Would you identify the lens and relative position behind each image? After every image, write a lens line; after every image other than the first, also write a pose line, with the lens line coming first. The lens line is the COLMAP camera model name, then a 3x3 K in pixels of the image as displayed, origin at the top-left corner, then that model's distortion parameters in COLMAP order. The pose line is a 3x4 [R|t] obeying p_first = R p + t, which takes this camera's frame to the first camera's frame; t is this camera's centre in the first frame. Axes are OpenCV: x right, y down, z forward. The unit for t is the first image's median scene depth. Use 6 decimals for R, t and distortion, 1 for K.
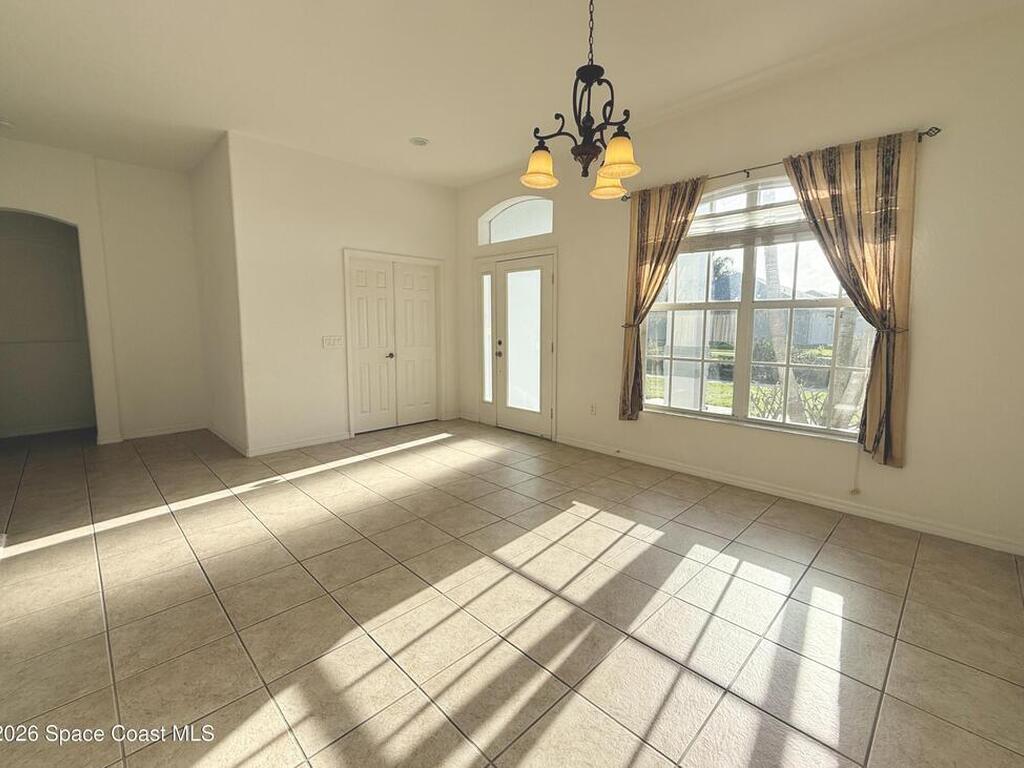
lens RADIAL K [[455.1, 0, 511.8], [0, 455.1, 369.2], [0, 0, 1]] dist [0.002102, 0.000077]
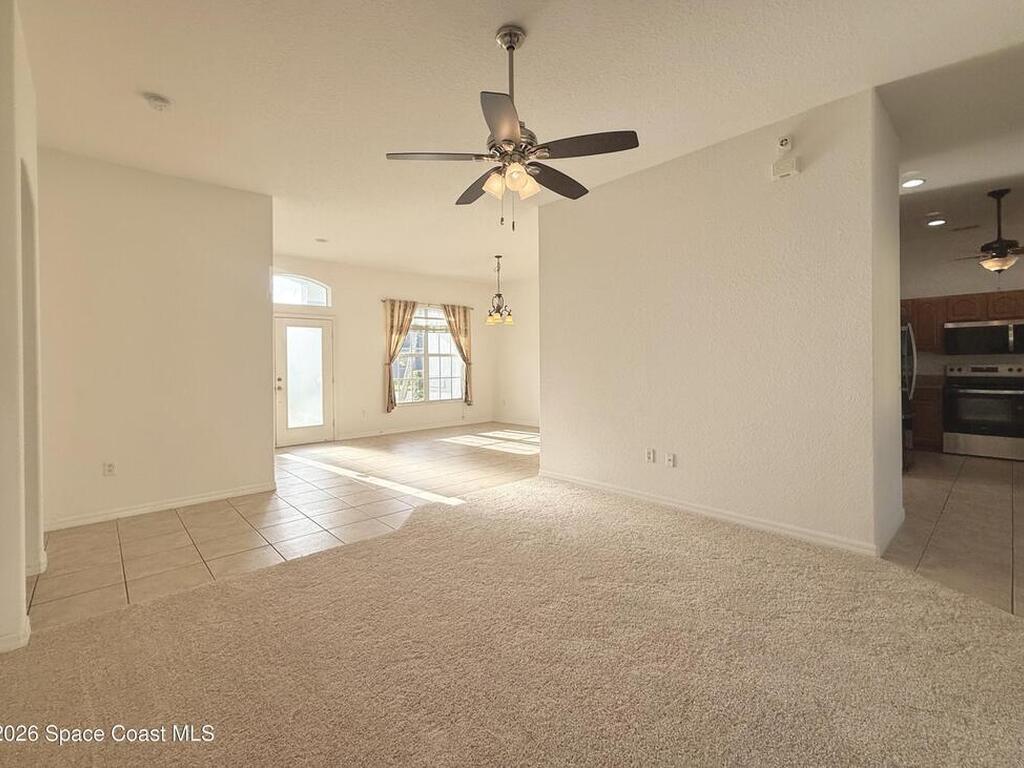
lens RADIAL K [[455.1, 0, 511.8], [0, 455.1, 369.2], [0, 0, 1]] dist [0.002102, 0.000077]
pose [[0.034704, -0.007646, 0.999368, -1.926715], [0.120535, 0.992703, 0.003410, -0.019162], [-0.992102, 0.120341, 0.035372, 0.459290]]
